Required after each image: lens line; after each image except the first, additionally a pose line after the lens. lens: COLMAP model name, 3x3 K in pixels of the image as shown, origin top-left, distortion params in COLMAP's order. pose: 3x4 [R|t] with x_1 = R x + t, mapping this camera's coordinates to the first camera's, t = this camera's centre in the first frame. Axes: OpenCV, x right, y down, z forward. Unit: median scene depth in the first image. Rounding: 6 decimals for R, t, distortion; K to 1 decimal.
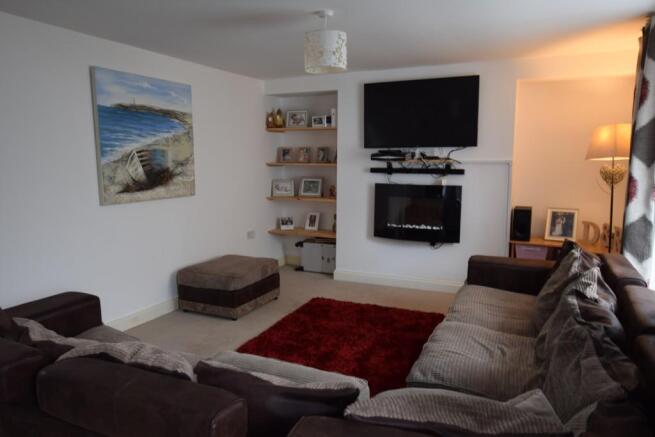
lens RADIAL K [[482.1, 0, 327.5], [0, 482.1, 218.5], [0, 0, 1]] dist [-0.002549, 0.000329]
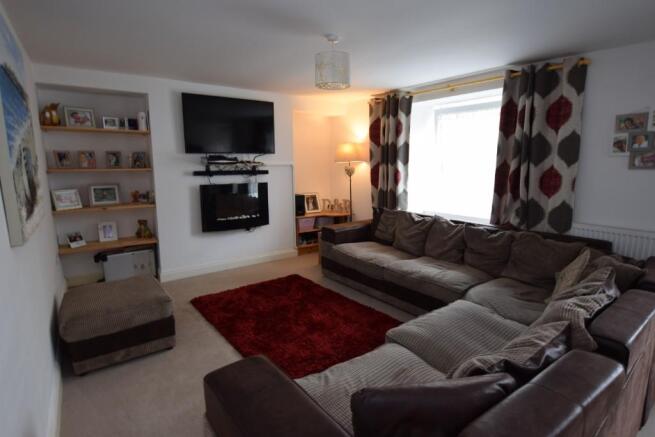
lens RADIAL K [[340.9, 0, 327.5], [0, 340.9, 218.5], [0, 0, 1]] dist [-0.021618, 0.000175]
pose [[0.457928, -0.142630, 0.877473, -0.464142], [0.118756, 0.988013, 0.098623, -0.038518], [-0.881022, 0.059043, 0.469377, 0.373234]]
